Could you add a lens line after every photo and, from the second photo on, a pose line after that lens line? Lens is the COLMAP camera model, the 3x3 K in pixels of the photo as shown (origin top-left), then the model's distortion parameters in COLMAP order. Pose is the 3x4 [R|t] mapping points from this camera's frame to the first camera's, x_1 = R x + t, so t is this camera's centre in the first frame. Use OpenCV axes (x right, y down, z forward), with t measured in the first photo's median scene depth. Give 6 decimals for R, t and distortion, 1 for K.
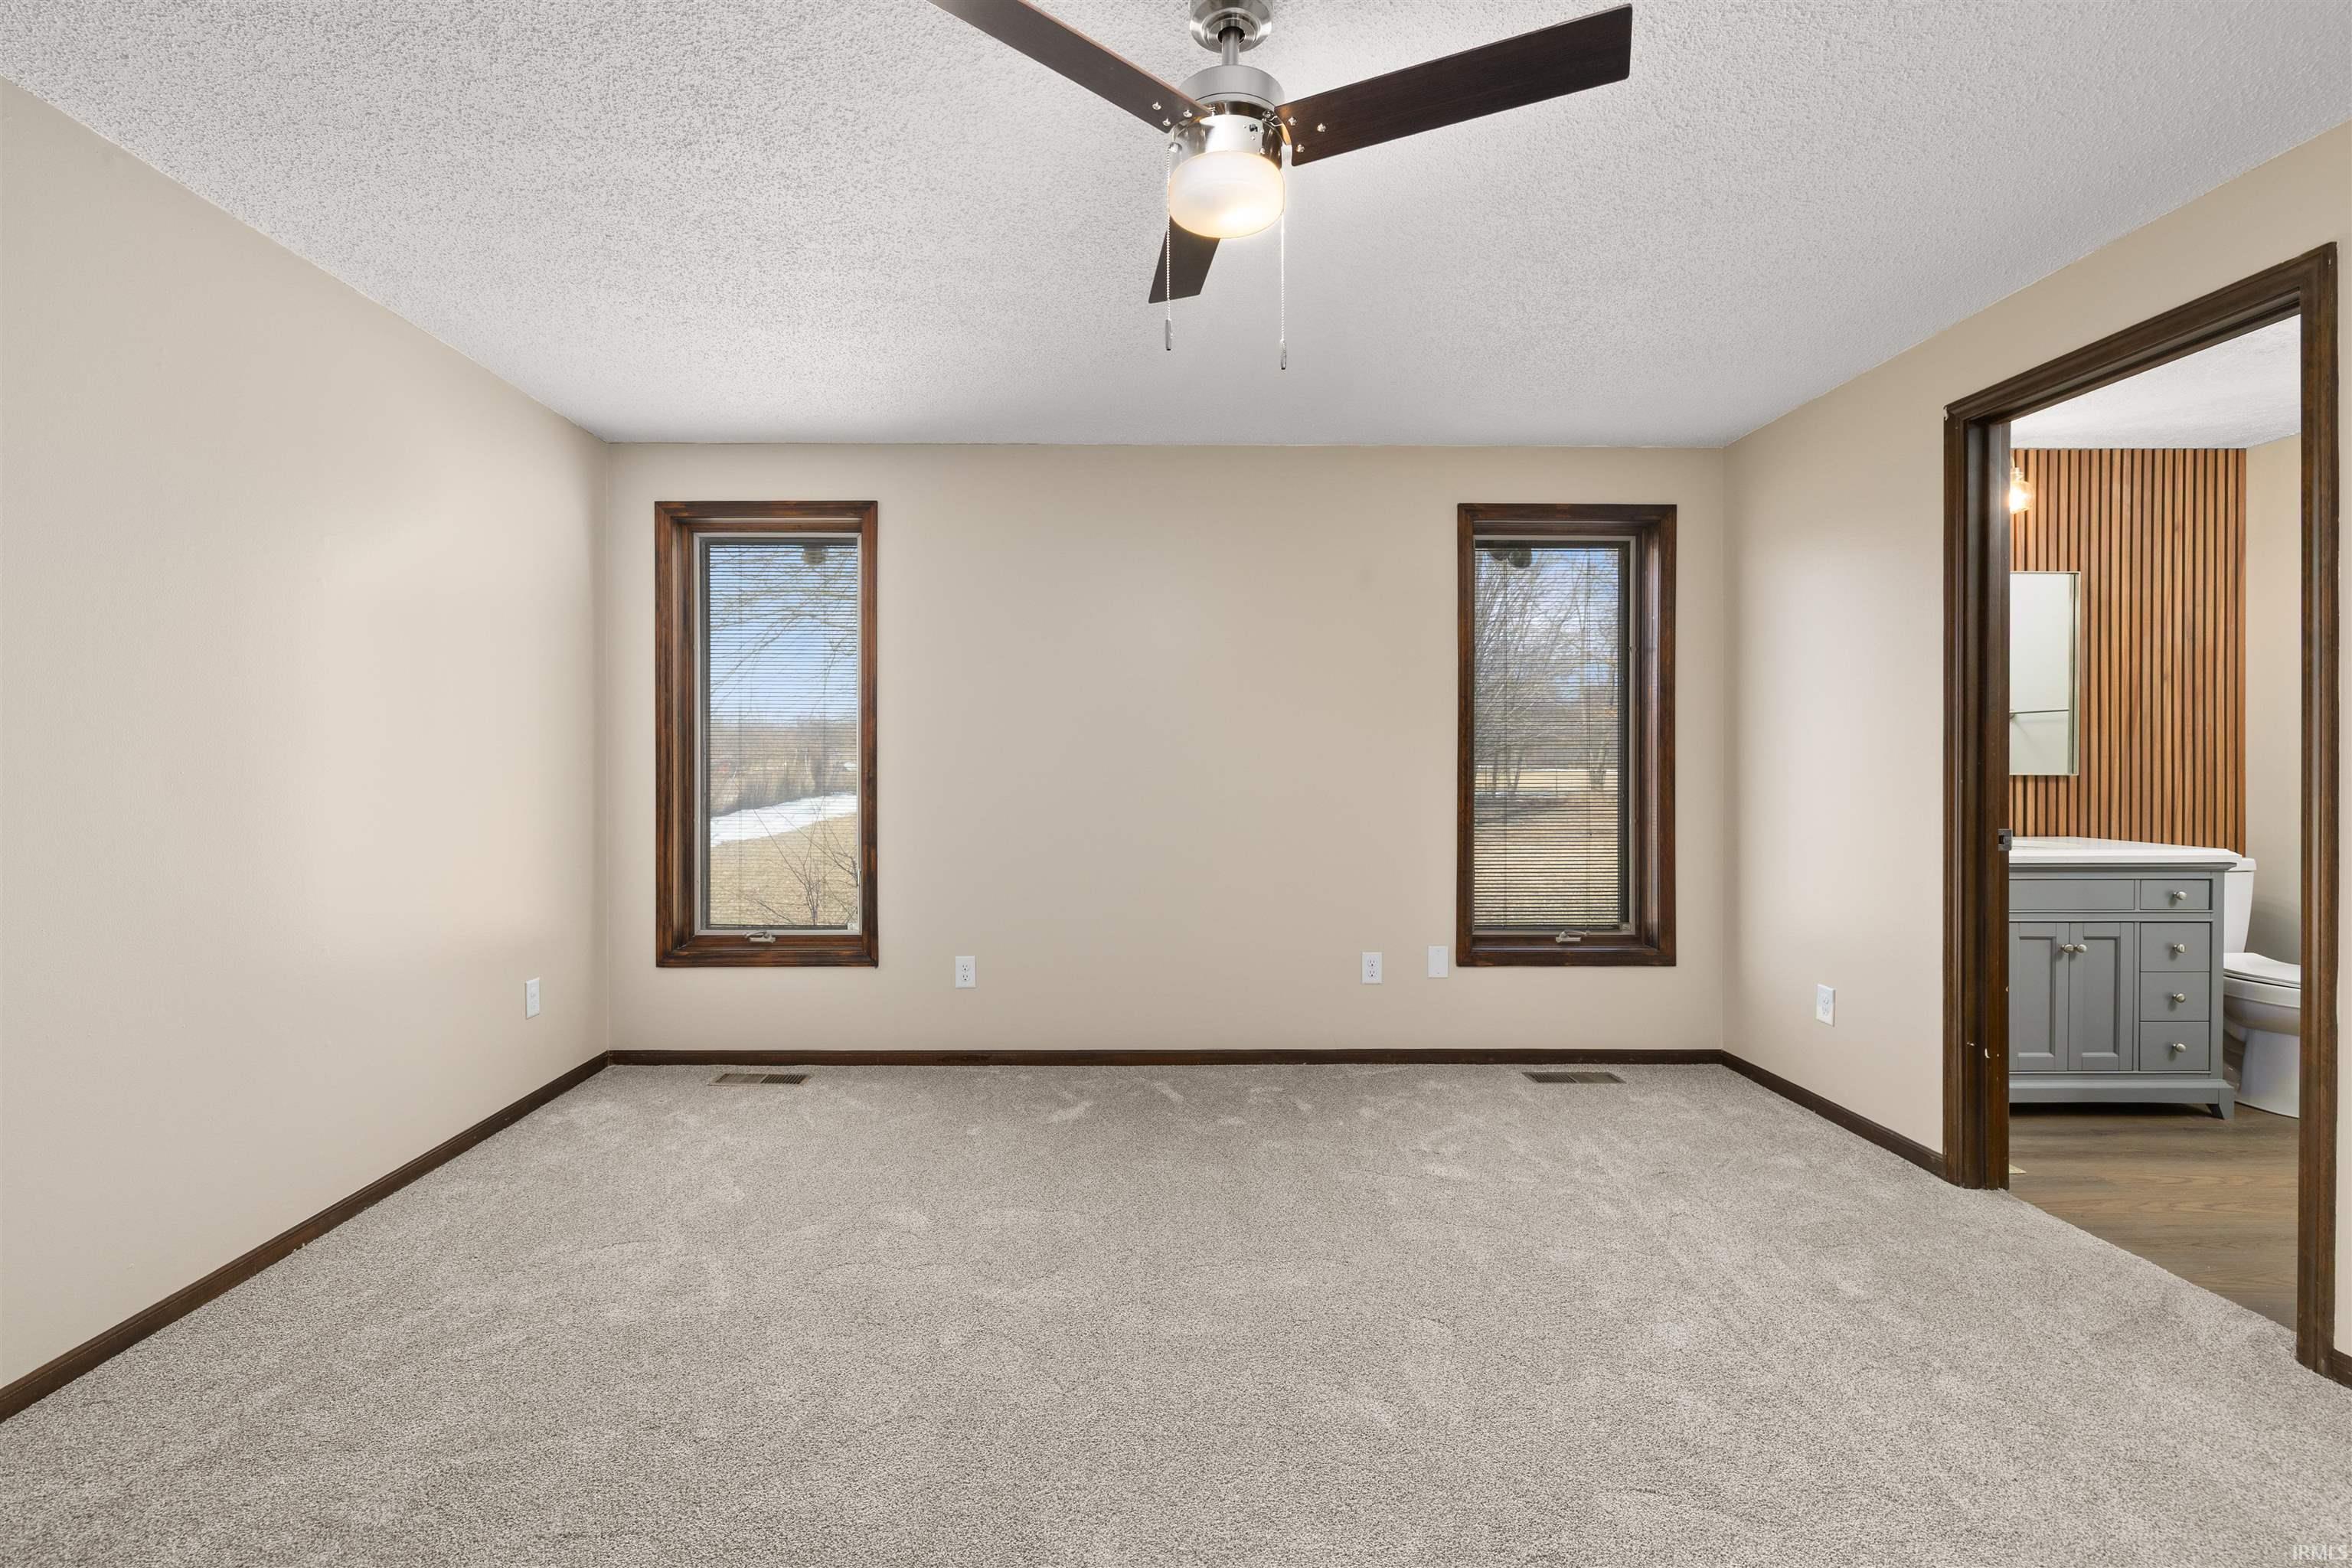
lens RADIAL K [[989.9, 0, 1163.7], [0, 989.9, 774.6], [0, 0, 1]] dist [0.000298, 0.000240]
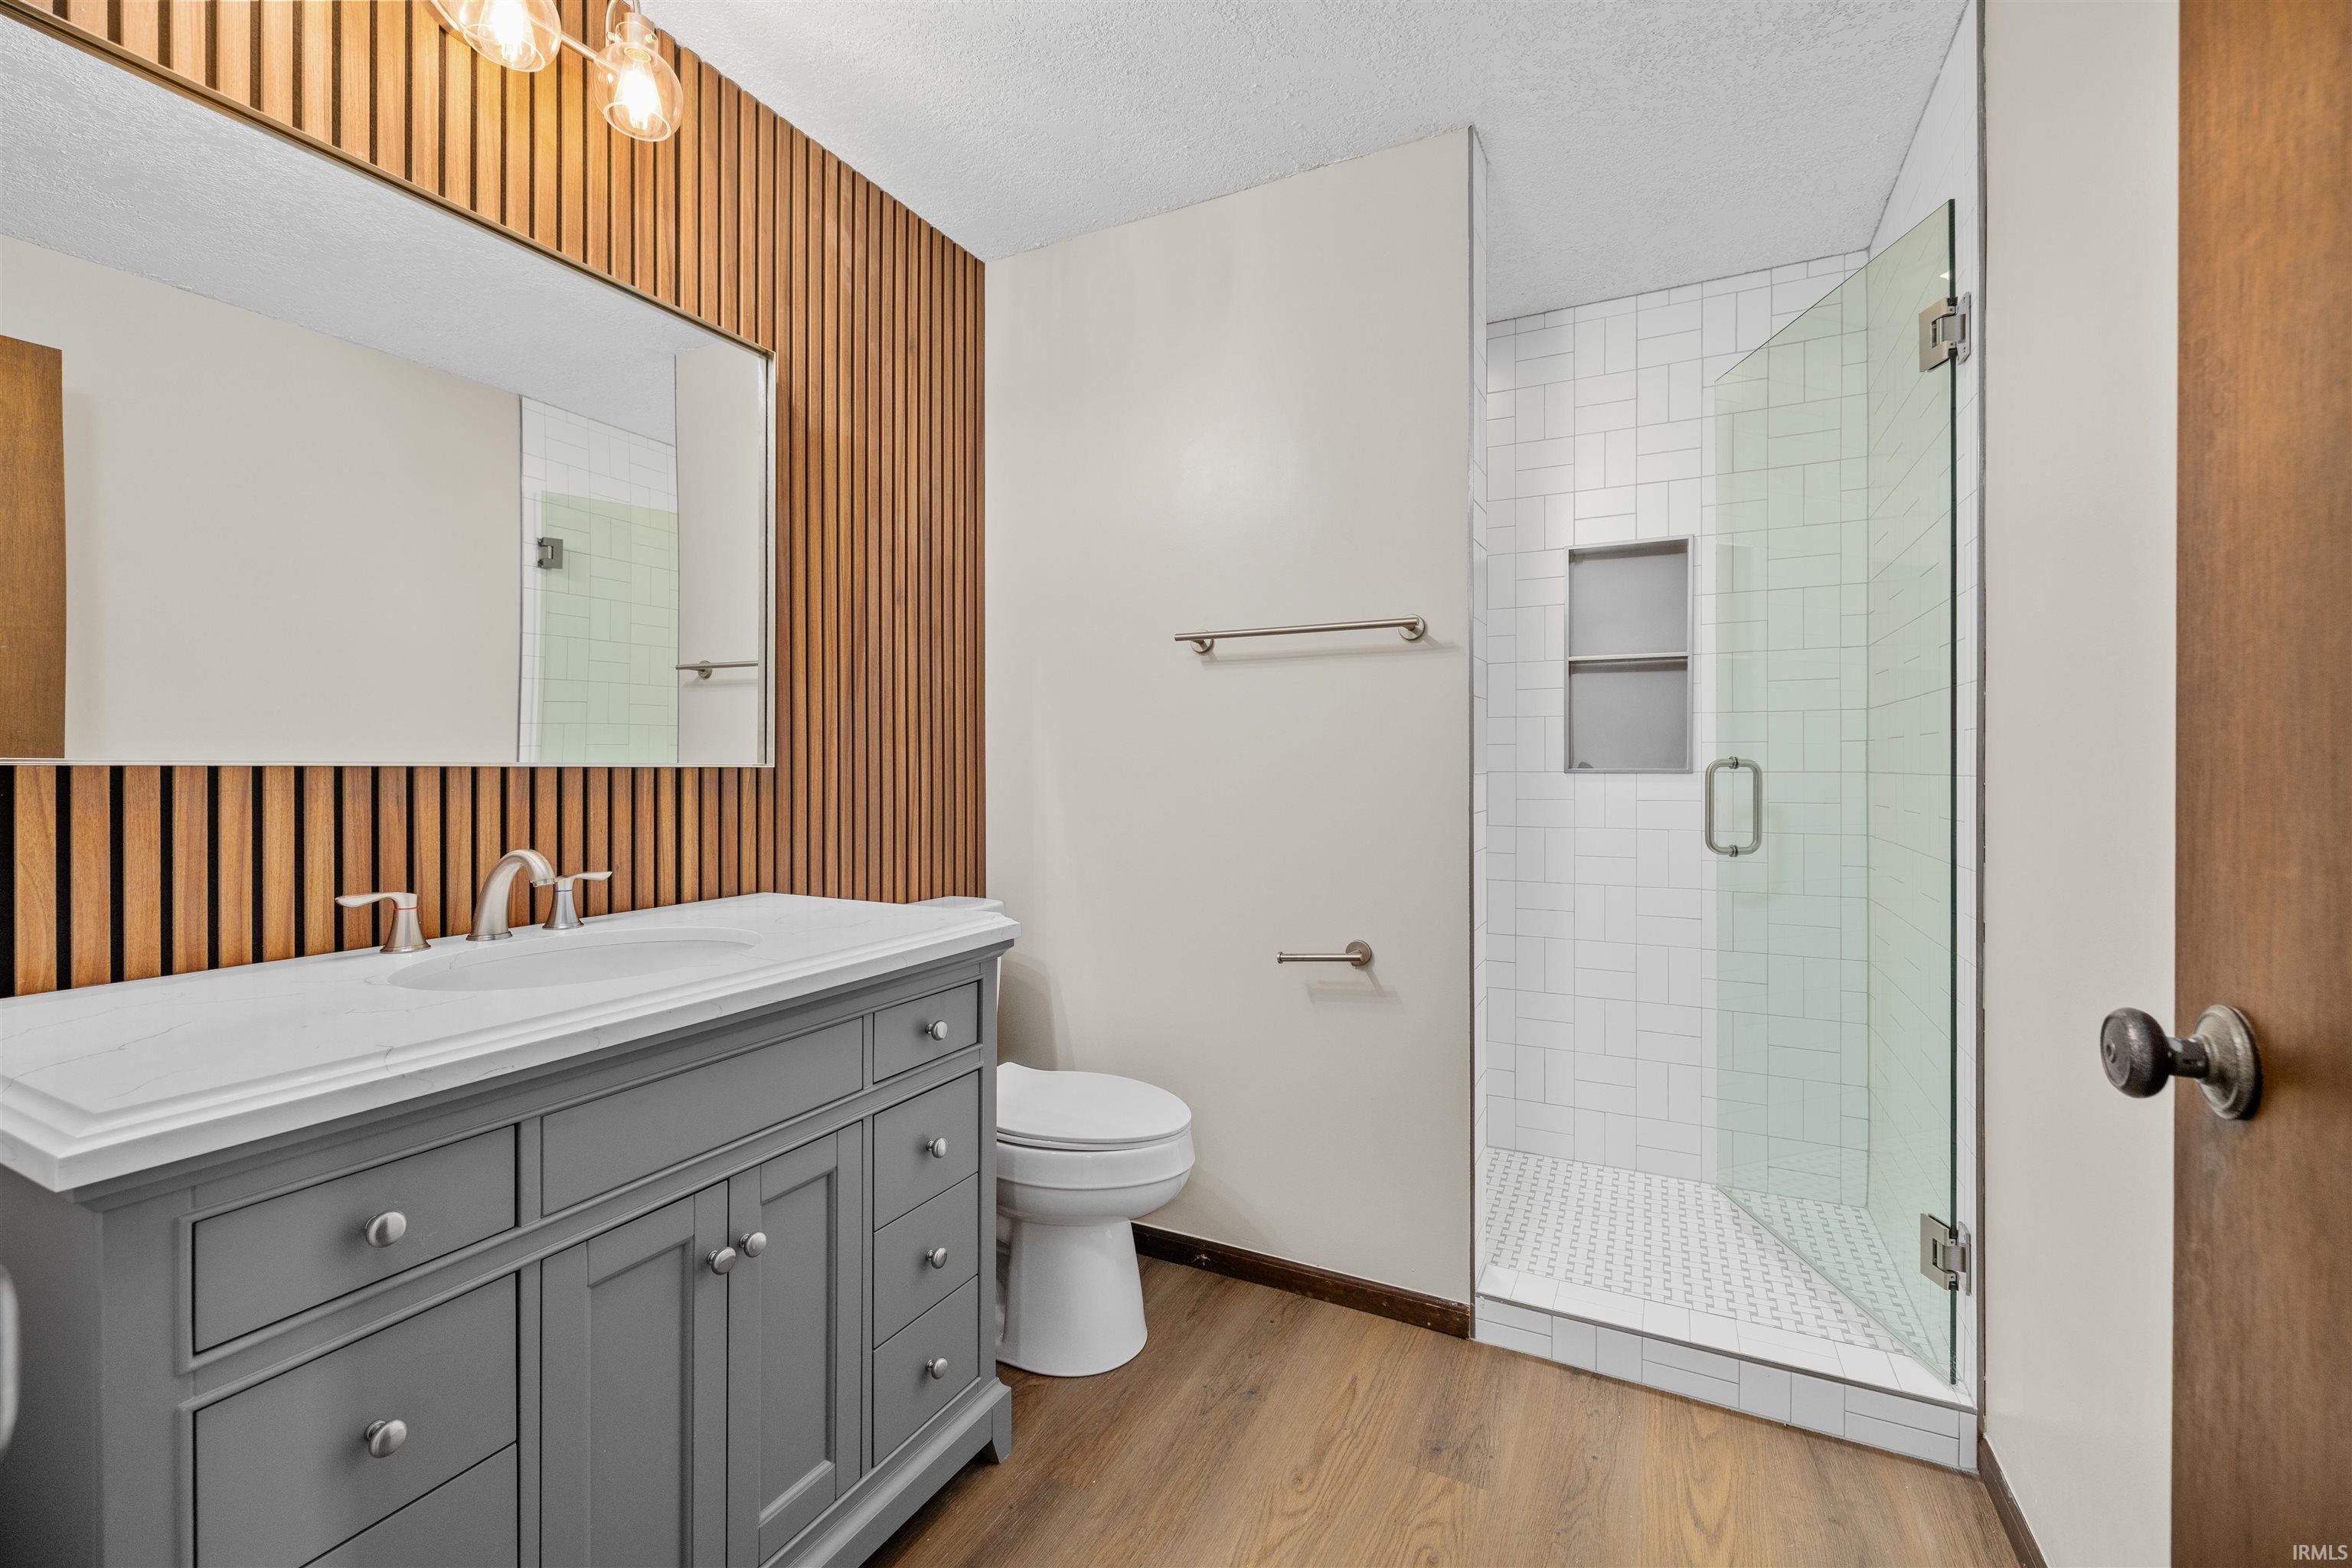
lens RADIAL K [[989.9, 0, 1163.7], [0, 989.9, 774.6], [0, 0, 1]] dist [0.000298, 0.000240]
pose [[0.471763, -0.006259, 0.881703, 0.580192], [0.002089, 0.999980, 0.005981, 0.001927], [-0.881723, -0.000979, 0.471767, 0.596164]]
